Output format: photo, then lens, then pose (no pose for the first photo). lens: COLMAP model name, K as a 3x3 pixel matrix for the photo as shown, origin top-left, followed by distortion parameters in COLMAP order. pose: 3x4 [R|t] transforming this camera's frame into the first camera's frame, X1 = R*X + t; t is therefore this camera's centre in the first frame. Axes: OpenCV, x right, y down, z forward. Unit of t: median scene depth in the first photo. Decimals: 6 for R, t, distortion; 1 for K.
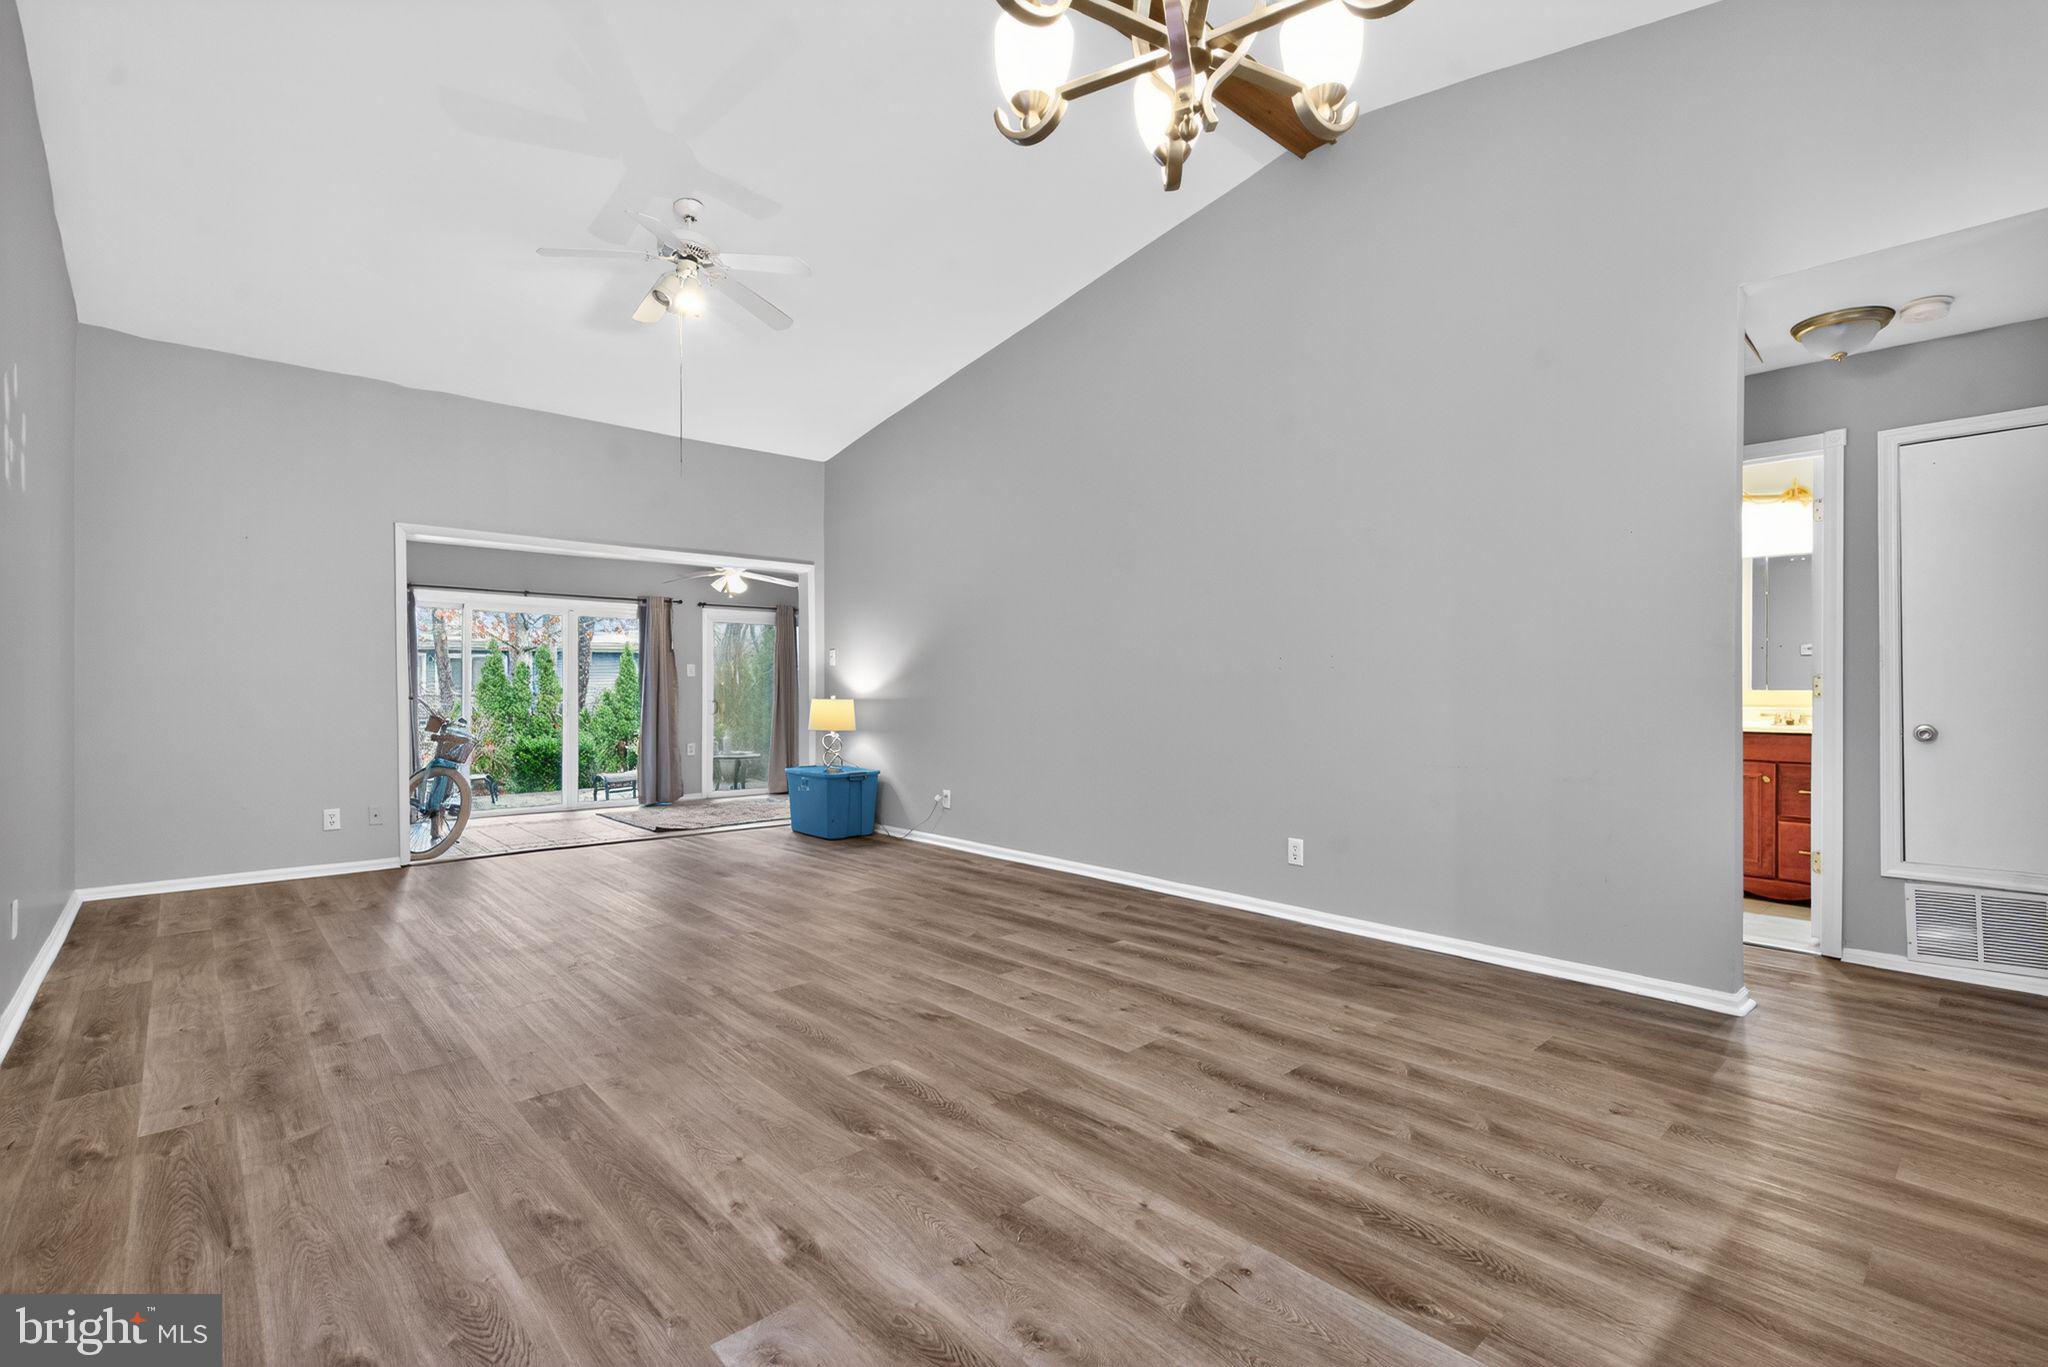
lens RADIAL K [[922.9, 0, 1022.0], [0, 922.9, 690.3], [0, 0, 1]] dist [0.004326, -0.002310]
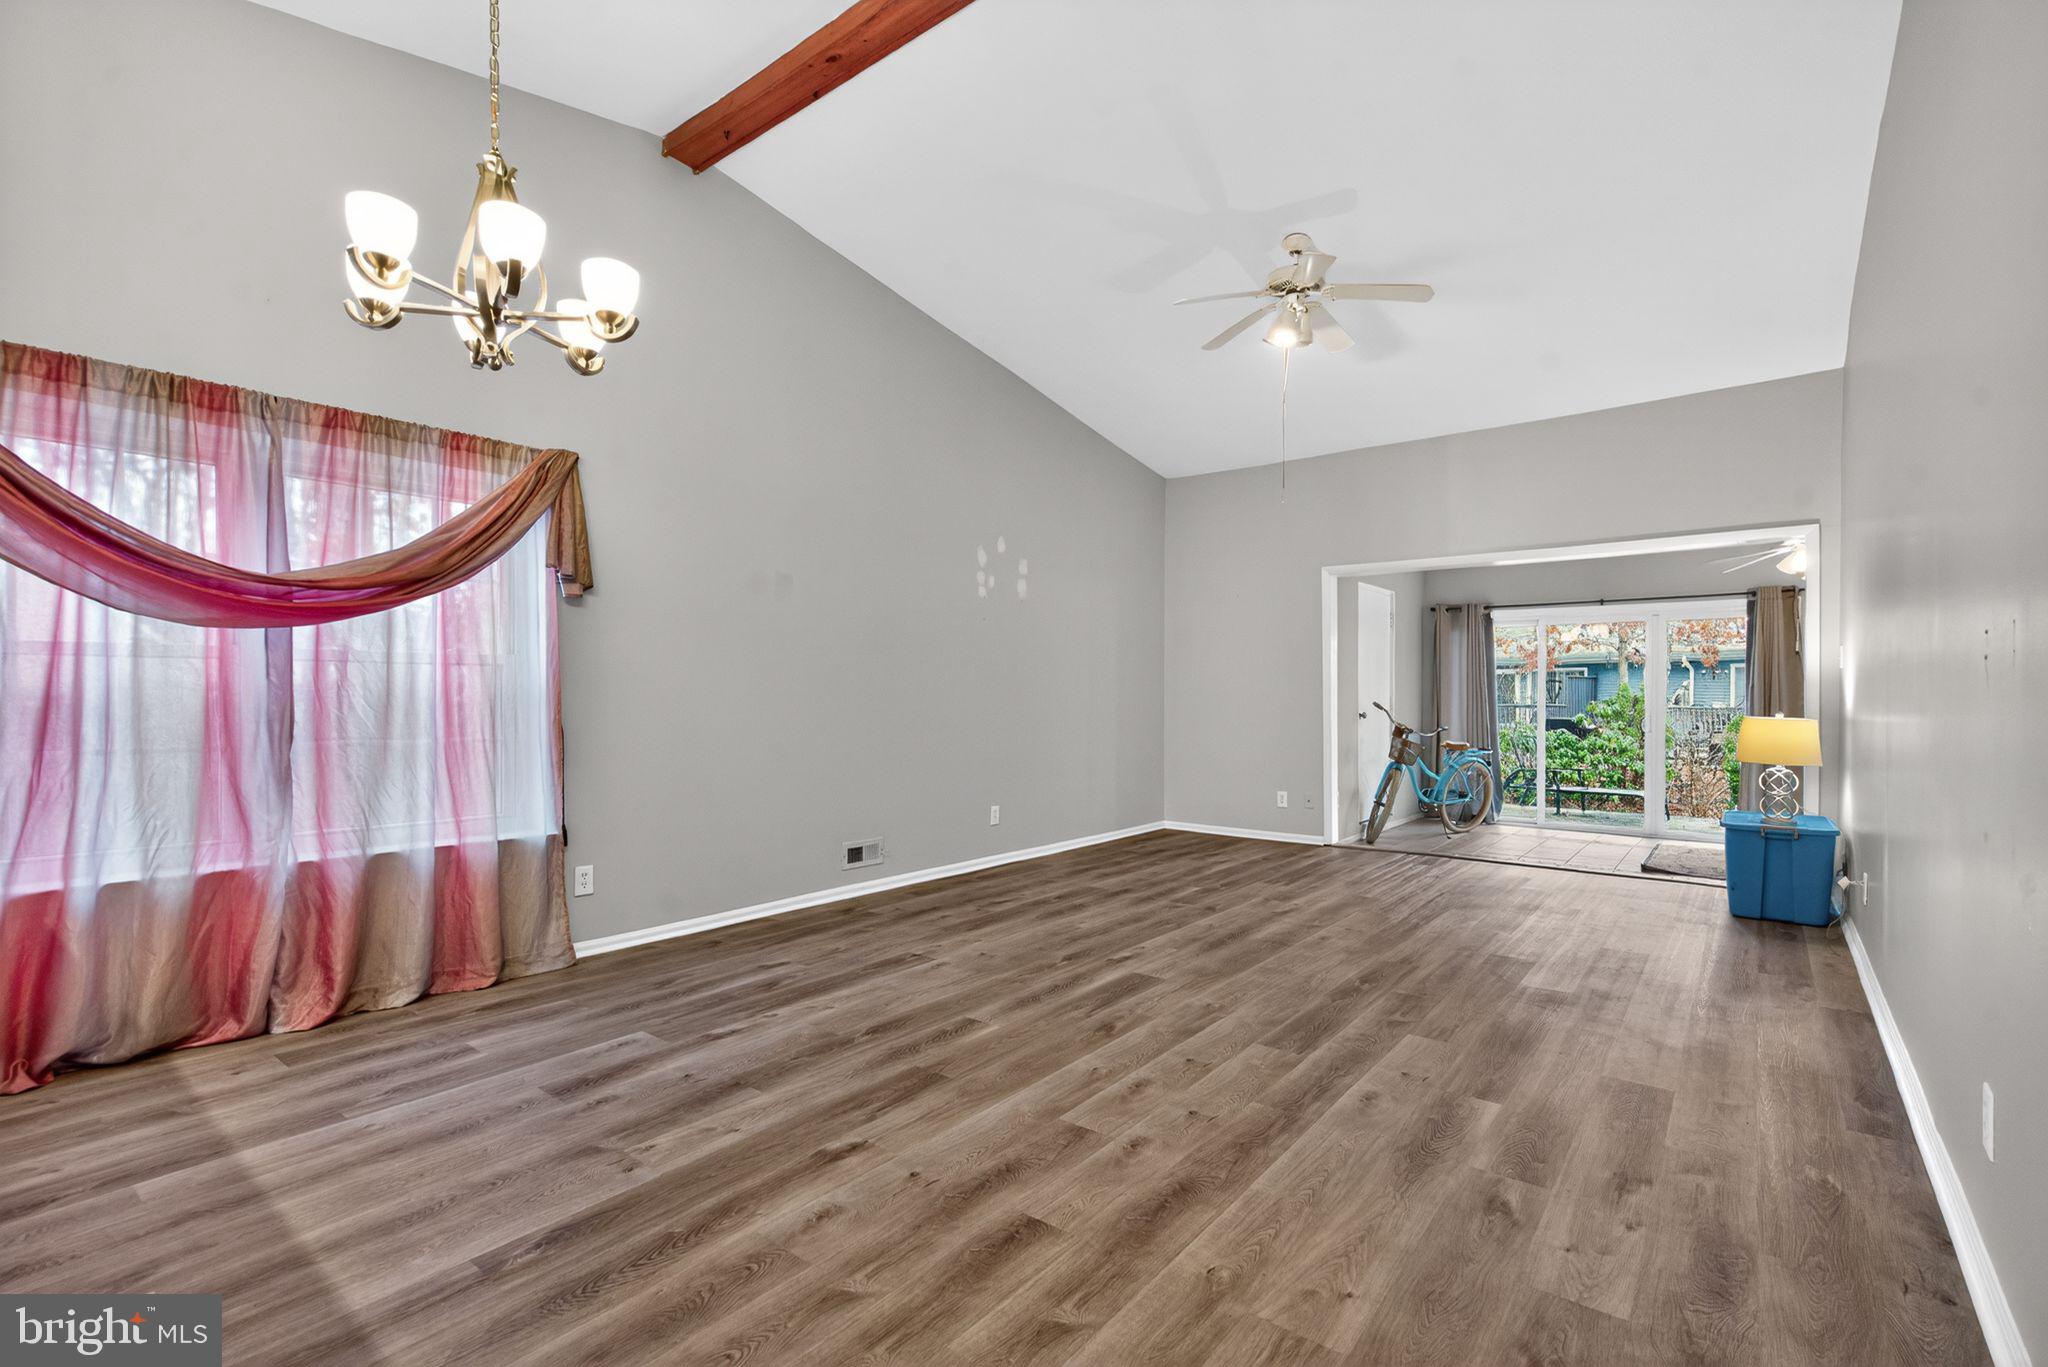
lens RADIAL K [[922.9, 0, 1031.4], [0, 922.9, 703.2], [0, 0, 1]] dist [0.004326, -0.002310]
pose [[0.162979, 0.006665, -0.986607, 1.039246], [-0.005949, 0.999966, 0.005773, -0.008096], [0.986612, 0.004929, 0.163013, 0.886607]]
